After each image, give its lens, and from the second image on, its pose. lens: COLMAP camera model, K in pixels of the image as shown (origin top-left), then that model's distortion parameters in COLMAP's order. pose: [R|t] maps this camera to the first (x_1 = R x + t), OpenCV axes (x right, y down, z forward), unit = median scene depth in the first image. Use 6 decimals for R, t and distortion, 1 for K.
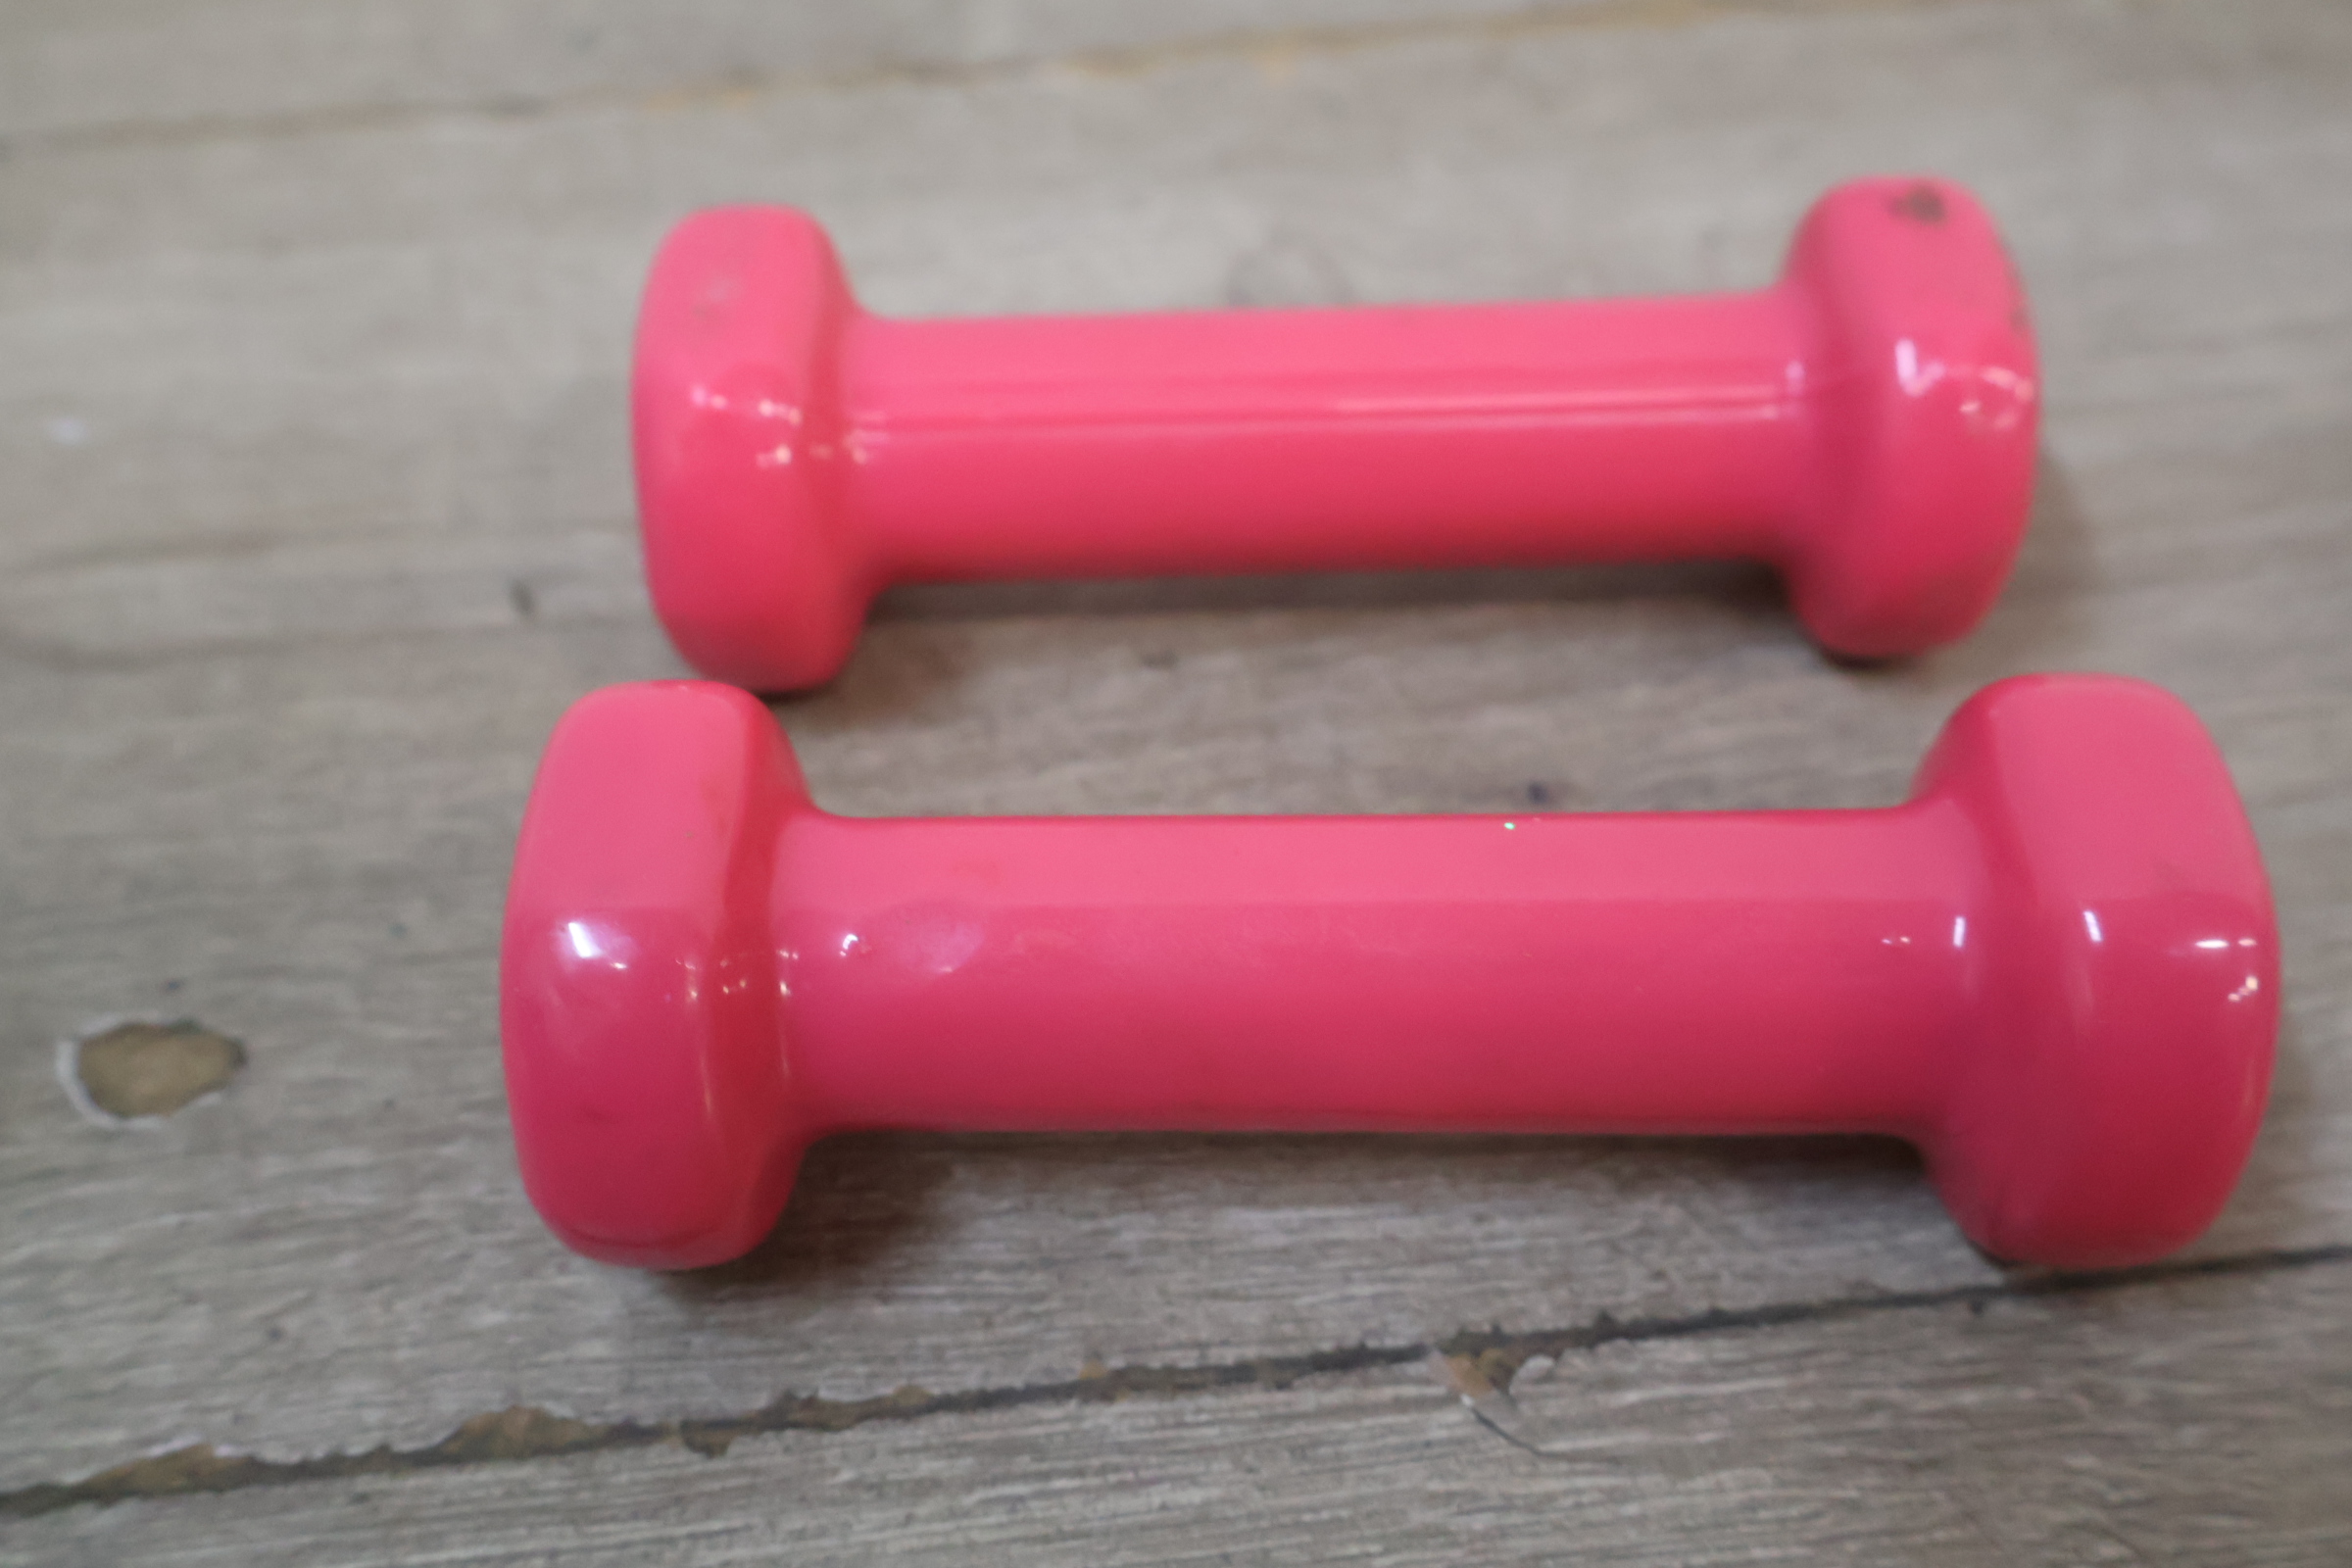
lens RADIAL K [[2454.2, 0, 1175.7], [0, 2454.2, 789.7], [0, 0, 1]] dist [0.007548, 0.000000]
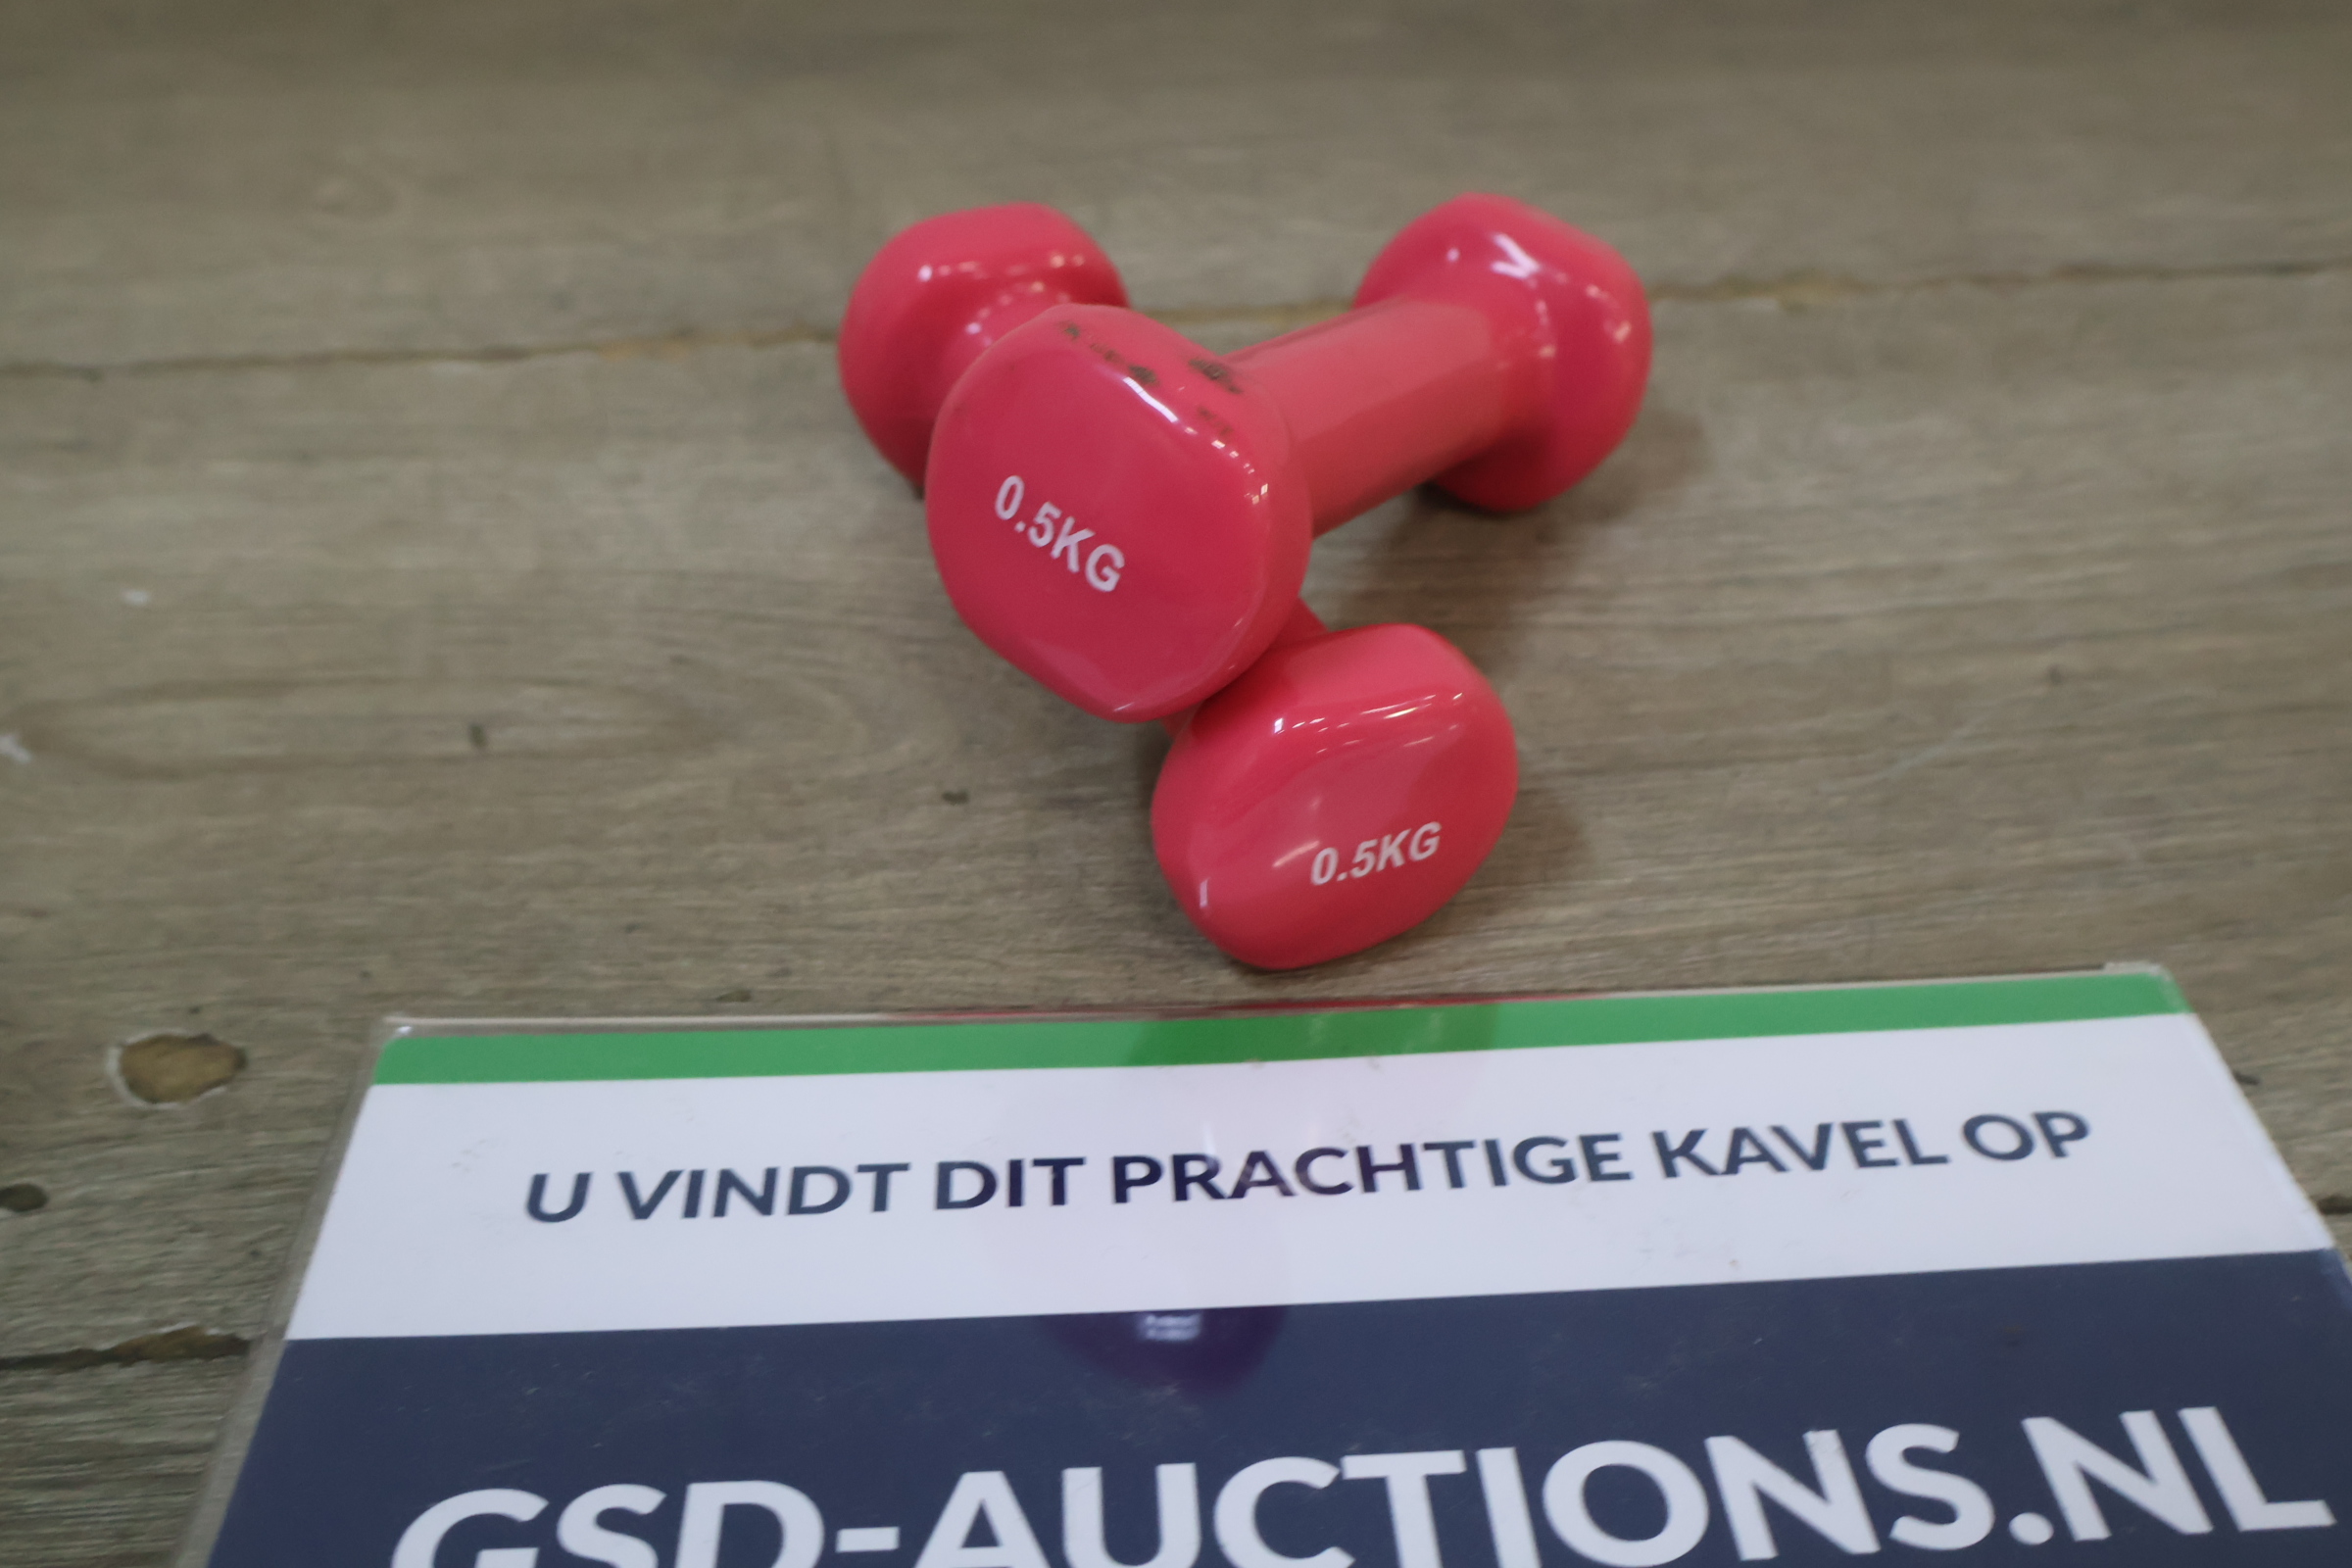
lens RADIAL K [[2454.2, 0, 1172.3], [0, 2454.2, 791.5], [0, 0, 1]] dist [0.007548, 0.000000]
pose [[0.999430, 0.033142, -0.006455, 0.144939], [-0.033538, 0.996526, -0.076230, 0.050068], [0.003906, 0.076403, 0.997069, -0.384216]]
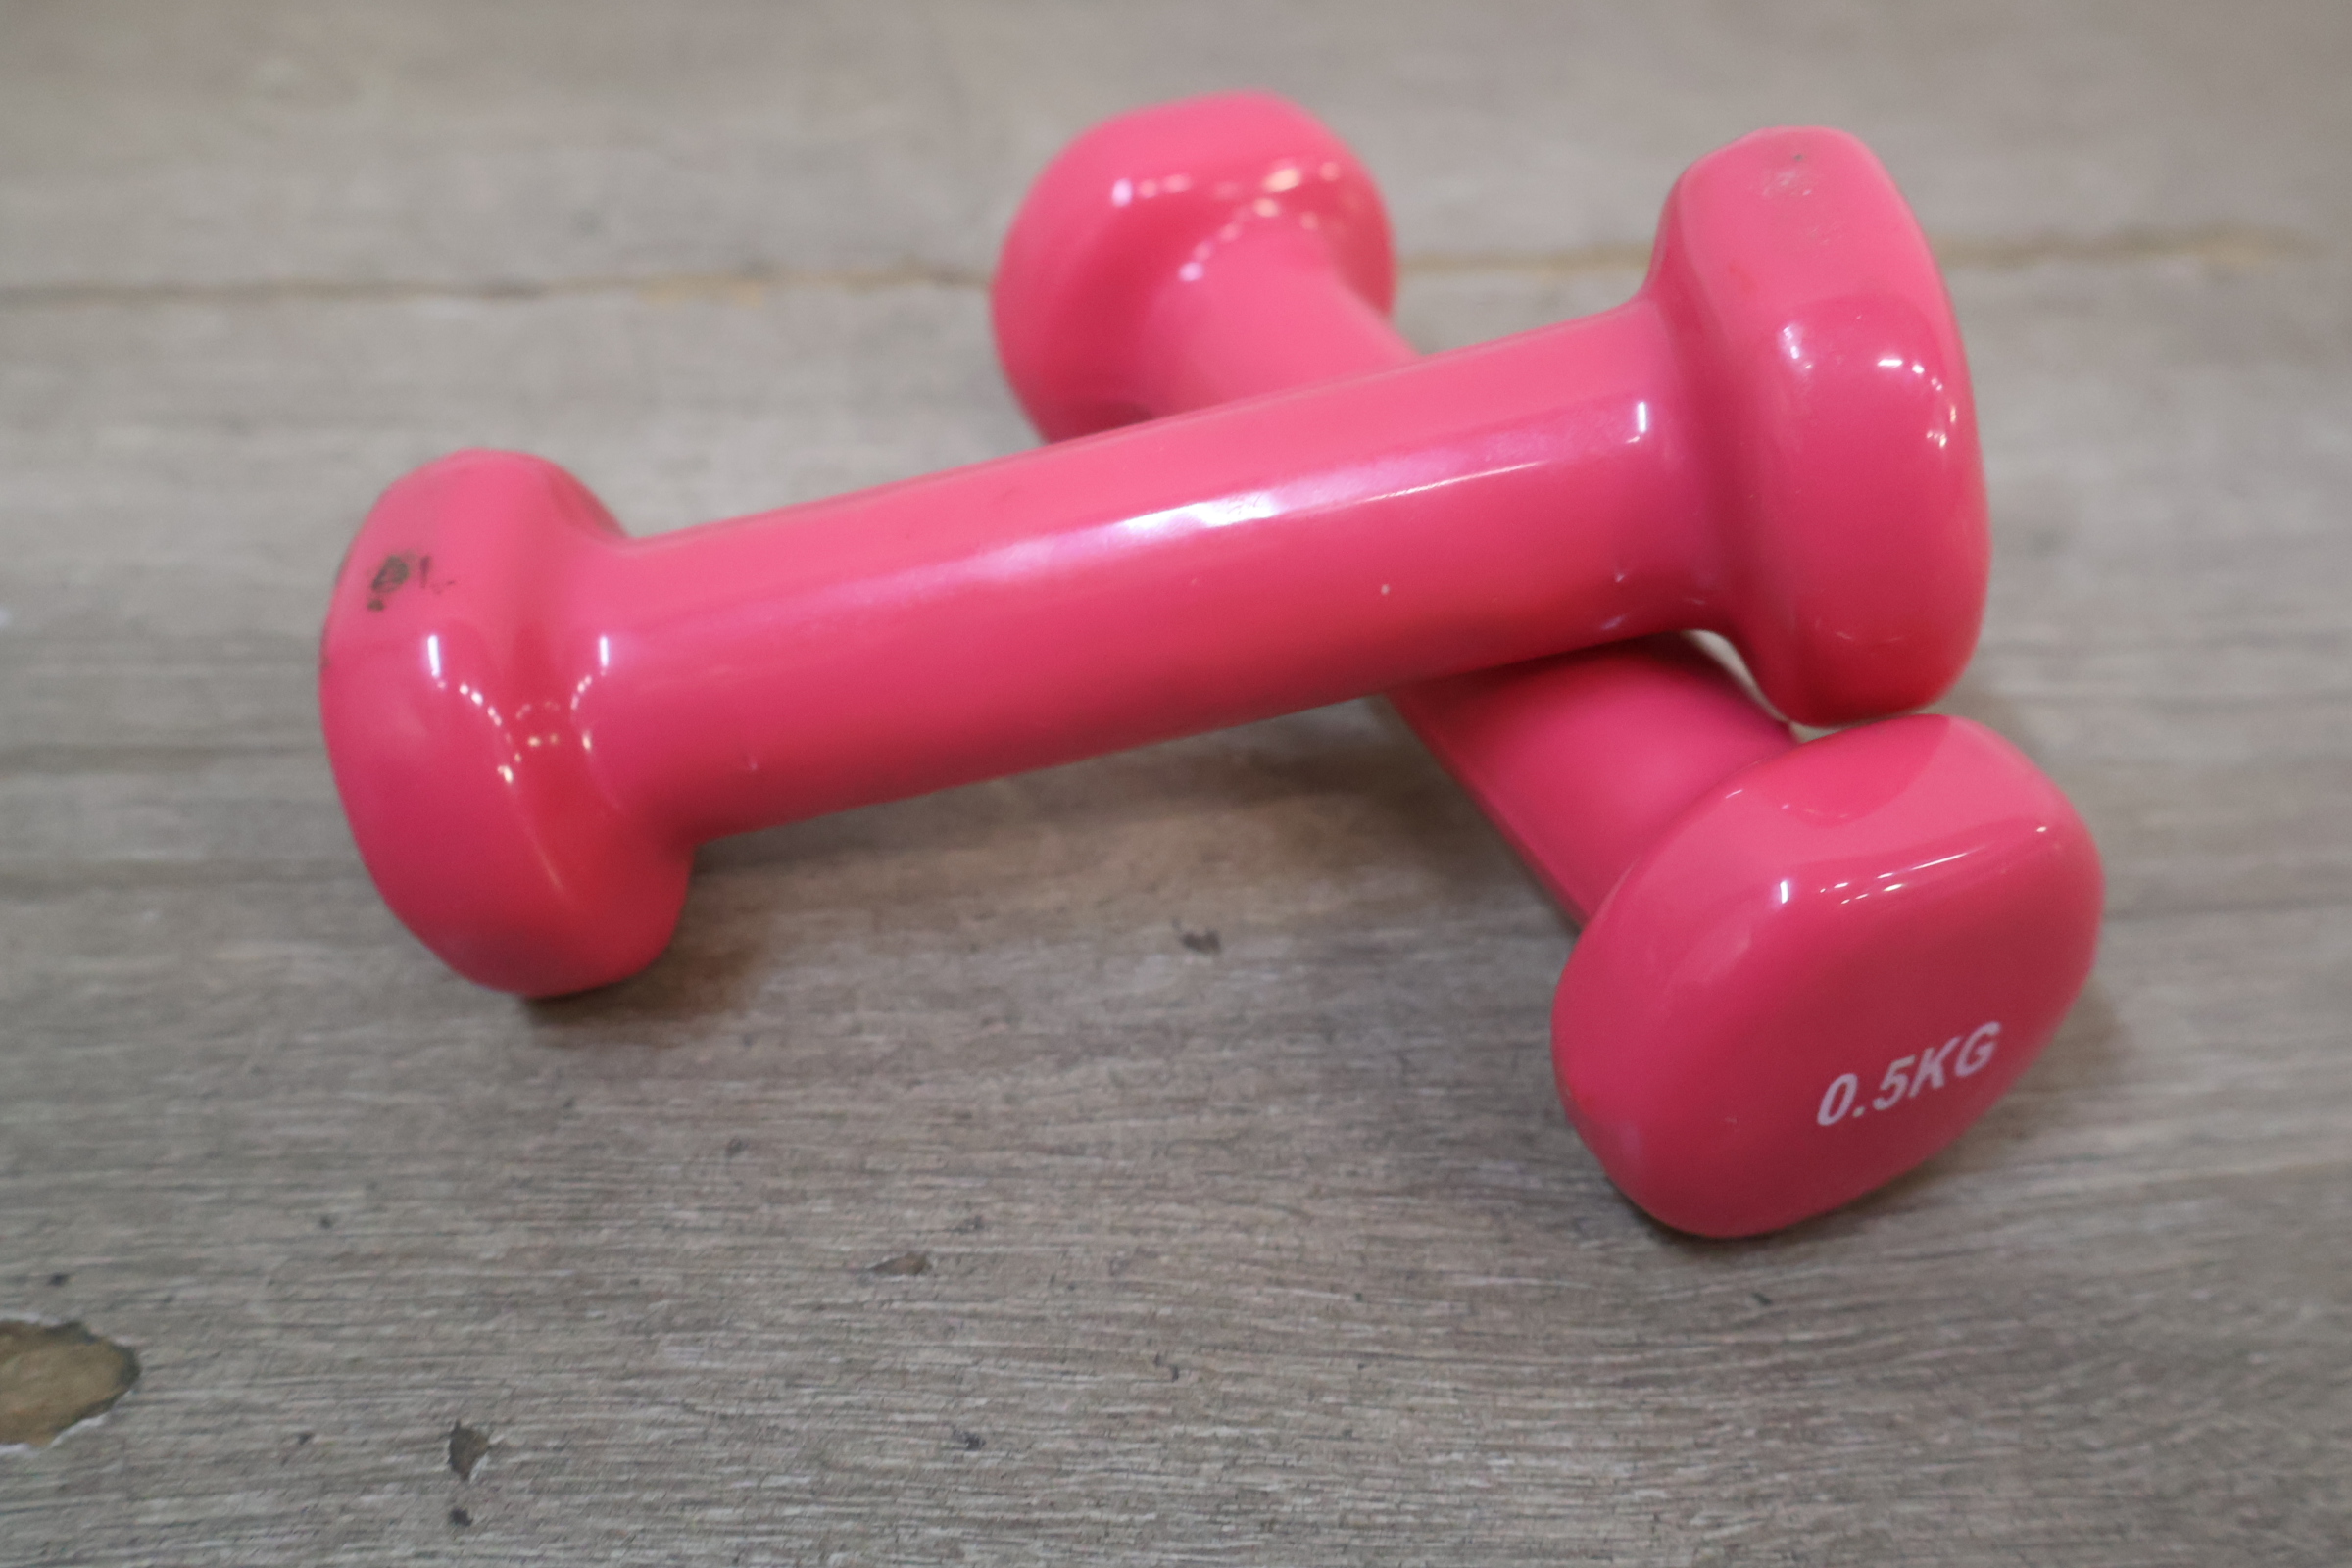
lens RADIAL K [[2454.2, 0, 1181.5], [0, 2454.2, 766.3], [0, 0, 1]] dist [0.007548, 0.000000]
pose [[0.998284, 0.048713, 0.032482, -0.057331], [-0.045788, 0.995294, -0.085404, -0.048613], [-0.036490, 0.083770, 0.995817, 0.124691]]
